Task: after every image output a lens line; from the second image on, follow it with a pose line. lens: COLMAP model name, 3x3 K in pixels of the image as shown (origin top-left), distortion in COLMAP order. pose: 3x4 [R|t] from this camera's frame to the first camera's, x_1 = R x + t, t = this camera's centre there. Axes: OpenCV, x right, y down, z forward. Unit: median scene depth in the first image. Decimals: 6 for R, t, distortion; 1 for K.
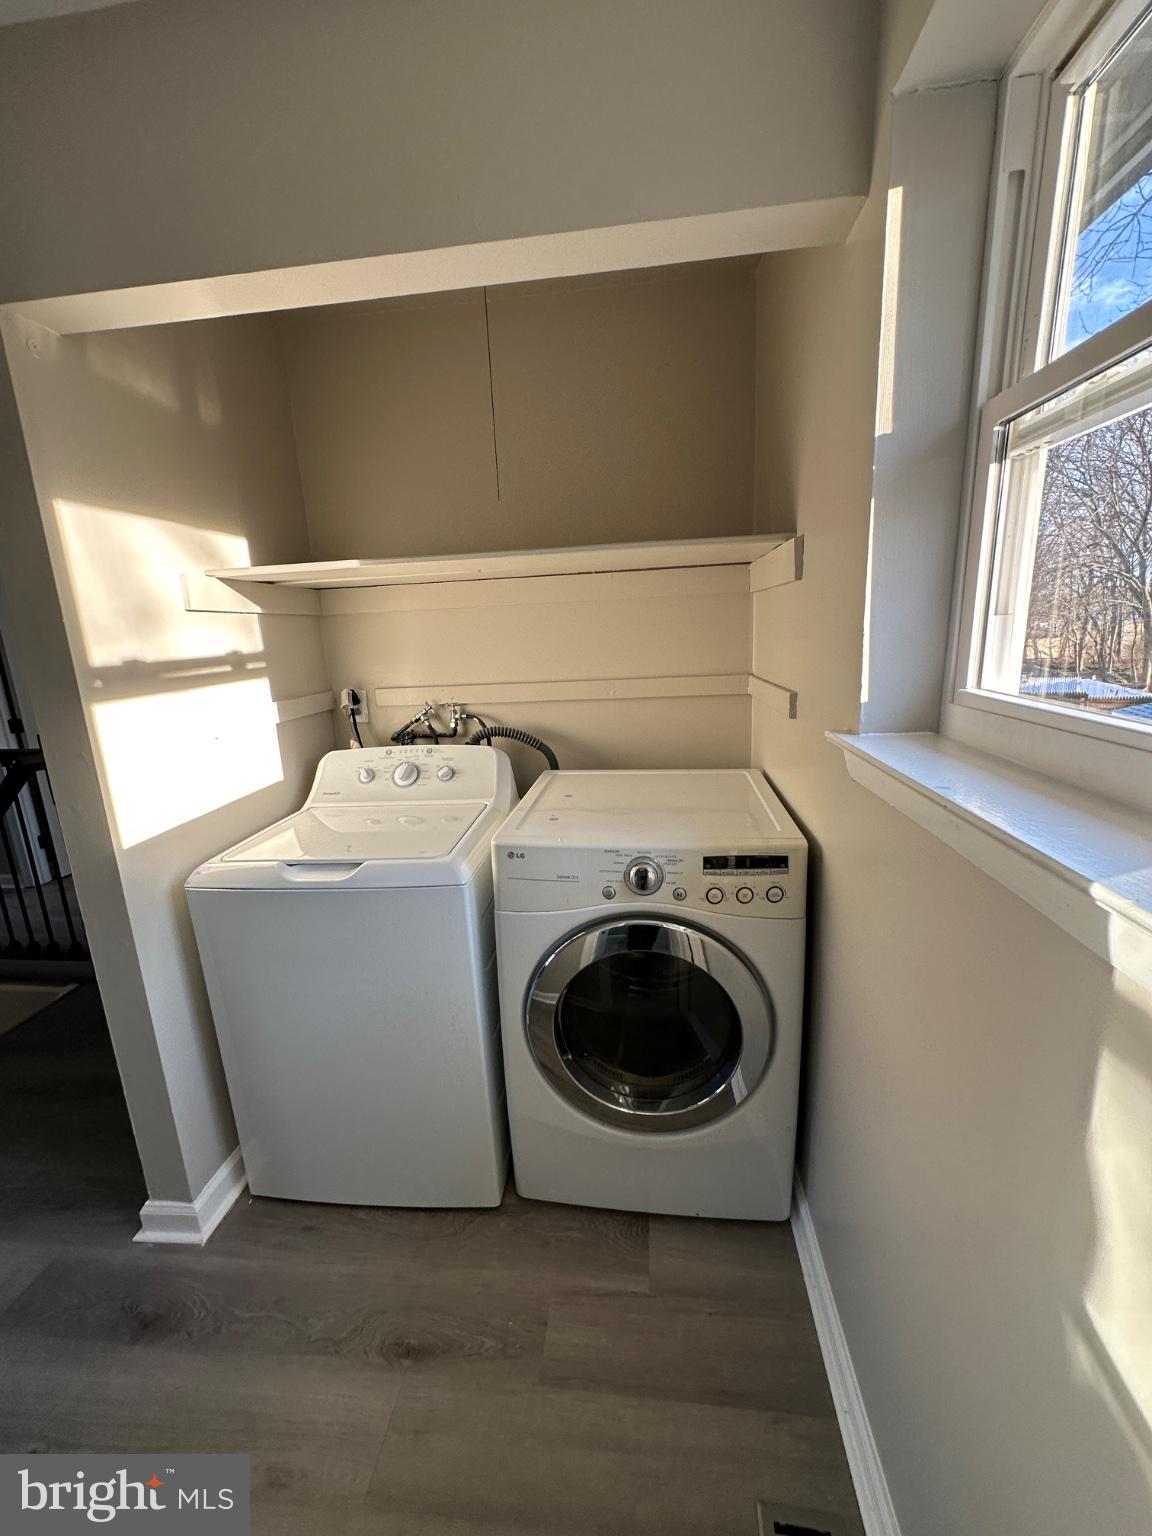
lens RADIAL K [[615.1, 0, 573.4], [0, 615.1, 767.0], [0, 0, 1]] dist [-0.000413, 0.000921]
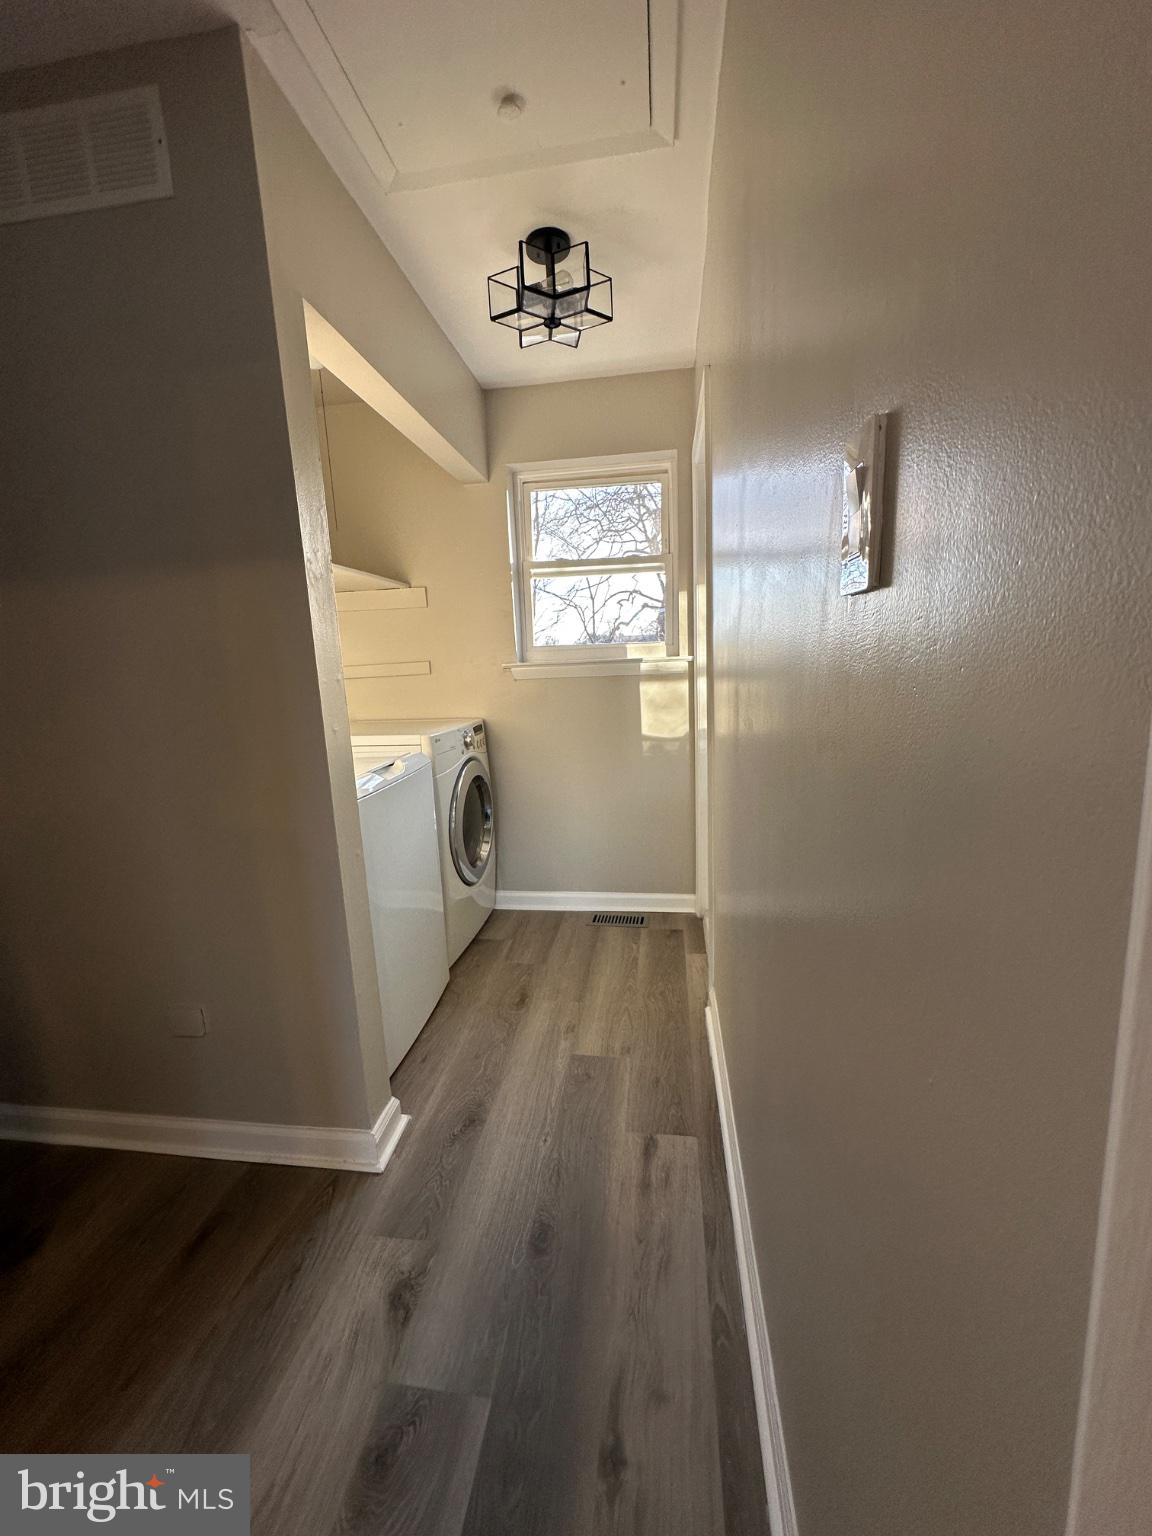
lens RADIAL K [[615.1, 0, 573.4], [0, 615.1, 767.0], [0, 0, 1]] dist [-0.000413, 0.000921]
pose [[0.033003, -0.133137, 0.990548, -1.905066], [0.267173, 0.956196, 0.119619, 0.113480], [-0.963083, 0.260700, 0.067128, 0.537356]]
